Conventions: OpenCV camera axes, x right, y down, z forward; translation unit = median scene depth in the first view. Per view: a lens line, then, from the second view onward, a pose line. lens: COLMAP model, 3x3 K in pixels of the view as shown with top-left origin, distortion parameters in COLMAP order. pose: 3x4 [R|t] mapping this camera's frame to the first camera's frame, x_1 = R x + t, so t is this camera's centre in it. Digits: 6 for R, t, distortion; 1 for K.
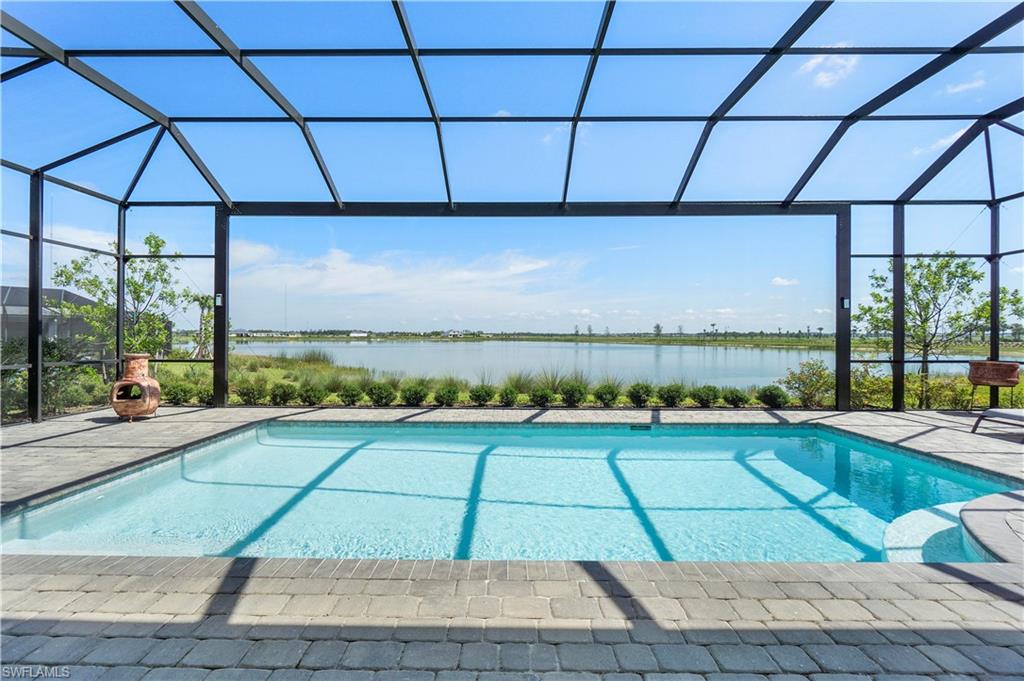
lens RADIAL K [[442.1, 0, 507.1], [0, 442.1, 336.4], [0, 0, 1]] dist [-0.007490, 0.002133]
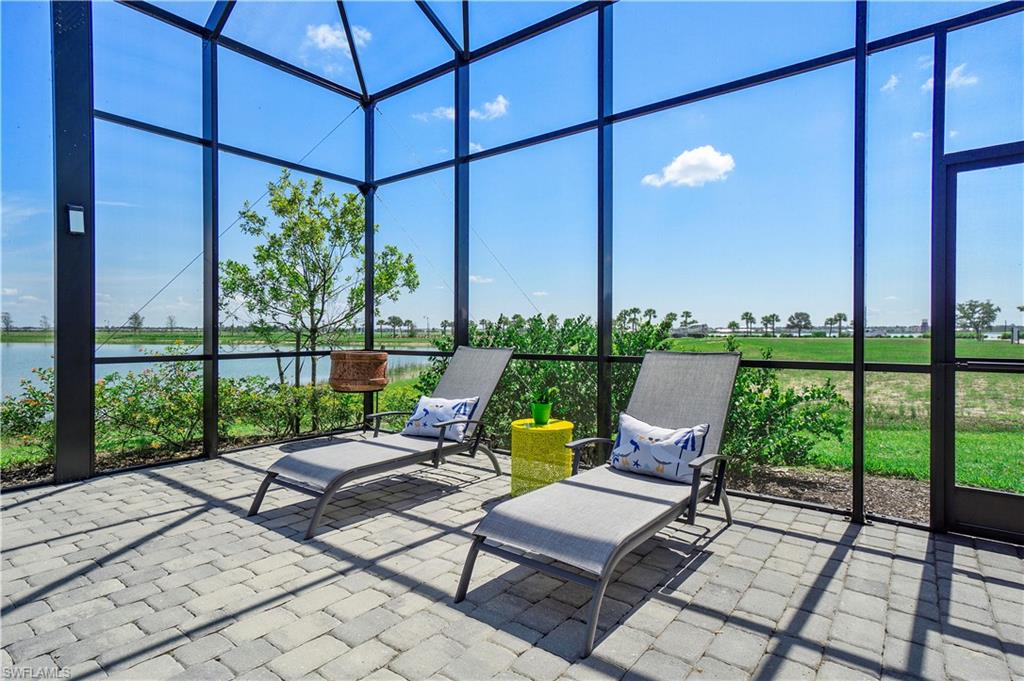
lens RADIAL K [[543.0, 0, 510.1], [0, 543.0, 335.6], [0, 0, 1]] dist [-0.007246, -0.000260]
pose [[0.601098, -0.006789, 0.799146, 0.519362], [0.000302, 0.999966, 0.008267, 0.023366], [-0.799175, -0.004728, 0.601079, 0.314388]]
